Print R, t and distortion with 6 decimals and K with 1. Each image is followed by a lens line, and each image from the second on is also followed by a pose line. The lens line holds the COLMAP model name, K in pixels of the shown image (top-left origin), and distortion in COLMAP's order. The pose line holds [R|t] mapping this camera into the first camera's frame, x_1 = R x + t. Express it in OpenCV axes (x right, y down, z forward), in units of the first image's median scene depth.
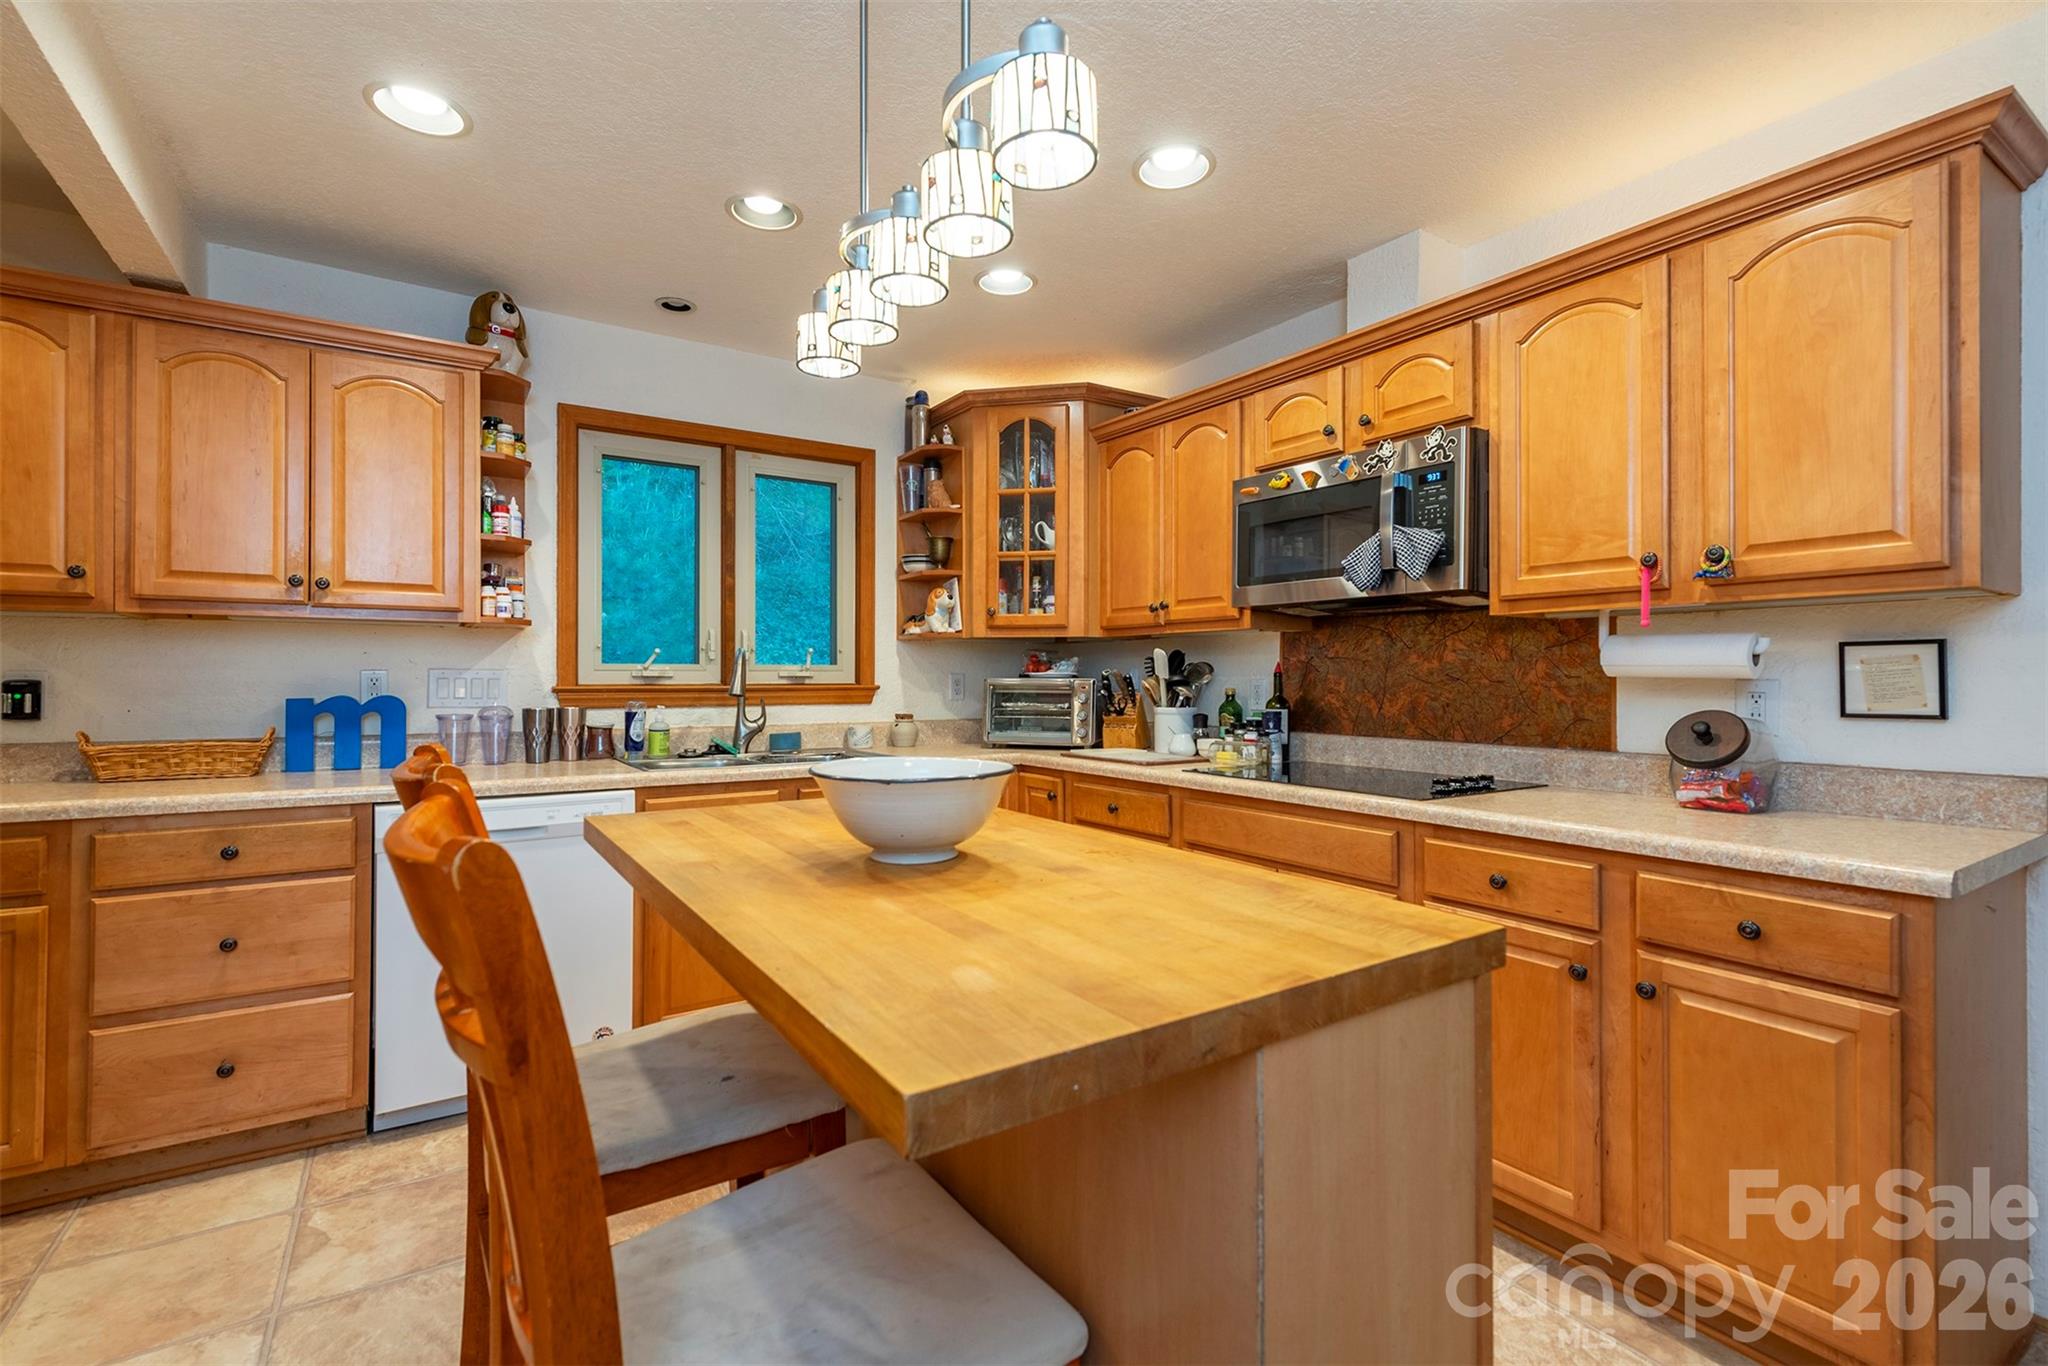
lens RADIAL K [[893.5, 0, 1021.5], [0, 893.5, 679.4], [0, 0, 1]] dist [0.014413, -0.000090]
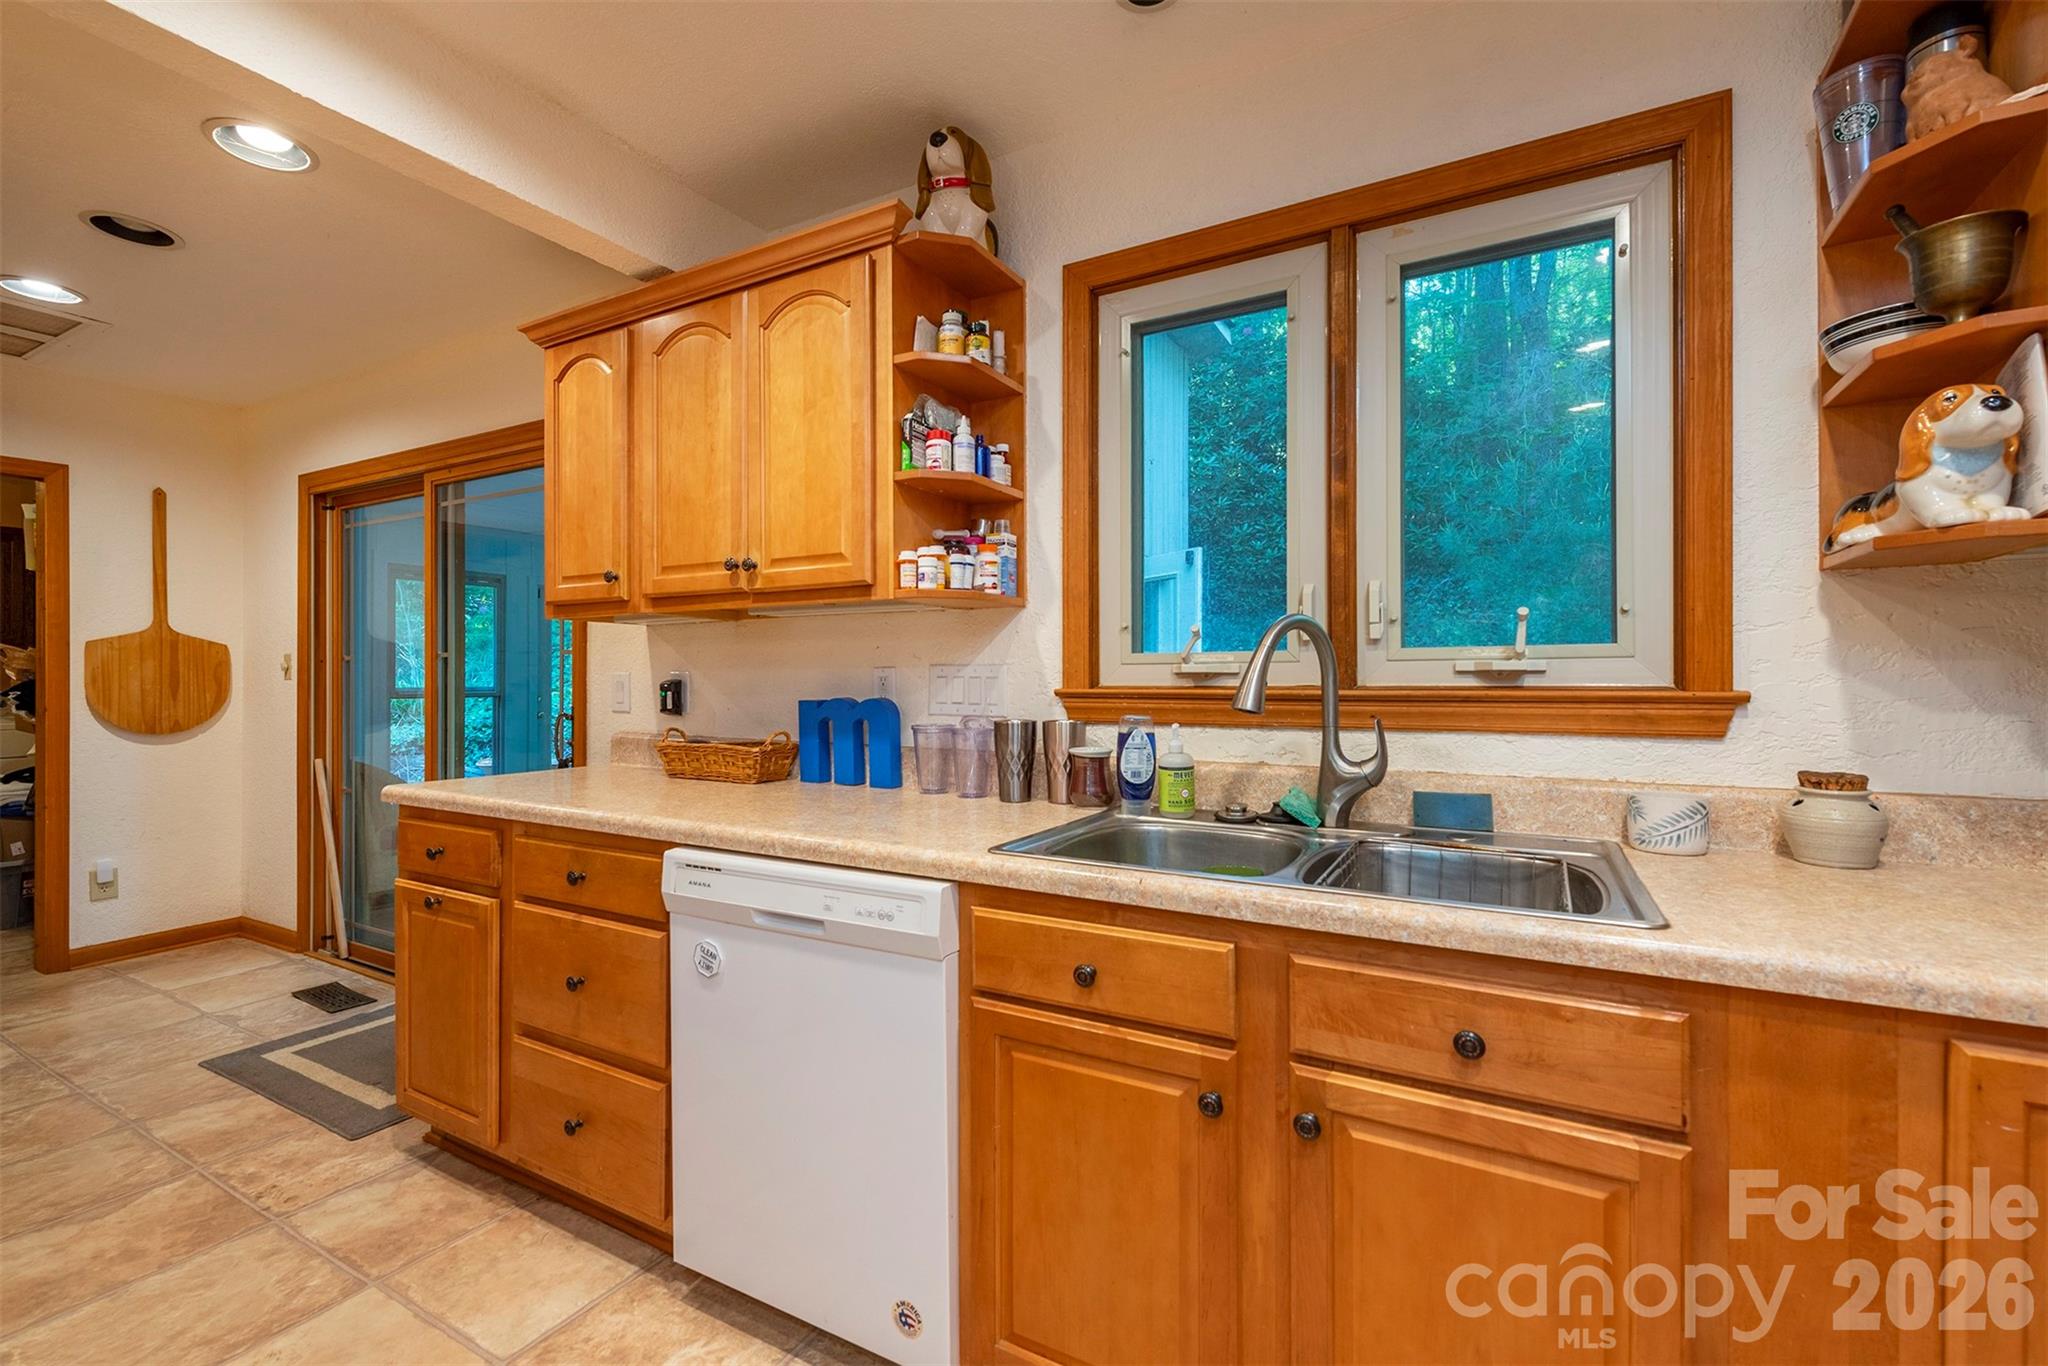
lens RADIAL K [[849.8, 0, 1013.8], [0, 849.8, 673.5], [0, 0, 1]] dist [0.005184, -0.000747]
pose [[0.449458, -0.006087, -0.893281, 0.029760], [0.001945, 0.999981, -0.005835, -0.000034], [0.893299, 0.000886, 0.449461, 0.619449]]
